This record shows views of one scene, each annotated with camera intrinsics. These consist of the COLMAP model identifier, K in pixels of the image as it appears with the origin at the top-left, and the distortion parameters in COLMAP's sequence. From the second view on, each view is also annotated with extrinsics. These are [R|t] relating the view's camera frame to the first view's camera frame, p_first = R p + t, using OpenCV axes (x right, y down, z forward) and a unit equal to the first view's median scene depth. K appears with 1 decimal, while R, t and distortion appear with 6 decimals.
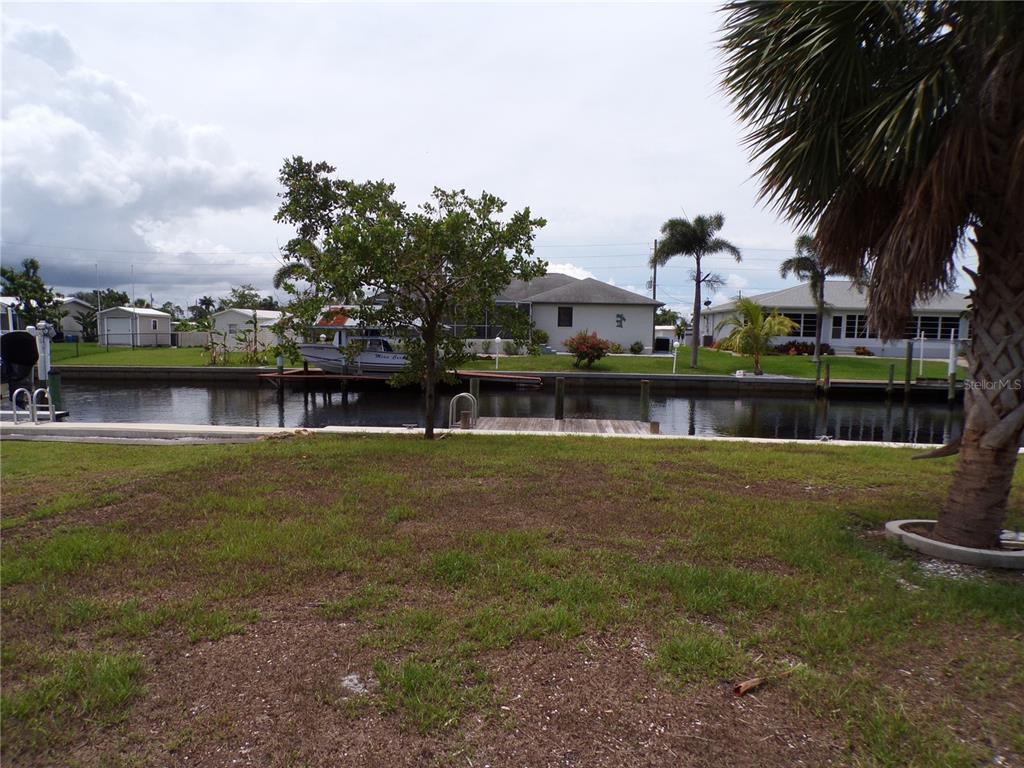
lens RADIAL K [[695.5, 0, 512.1], [0, 695.5, 388.9], [0, 0, 1]] dist [-0.004543, 0.011959]
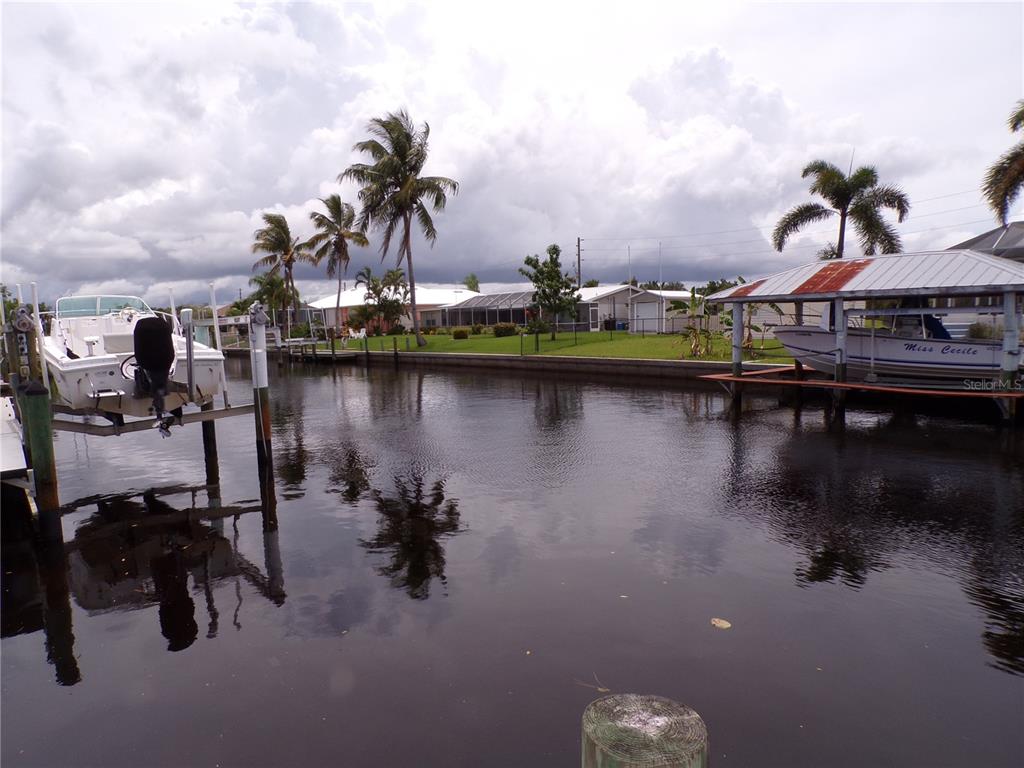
lens RADIAL K [[695.5, 0, 511.0], [0, 695.5, 384.4], [0, 0, 1]] dist [-0.004543, 0.011959]
pose [[0.657270, 0.040183, -0.752583, 0.009548], [-0.026310, 0.999192, 0.030372, -0.020445], [0.753196, -0.000162, 0.657797, 0.313041]]
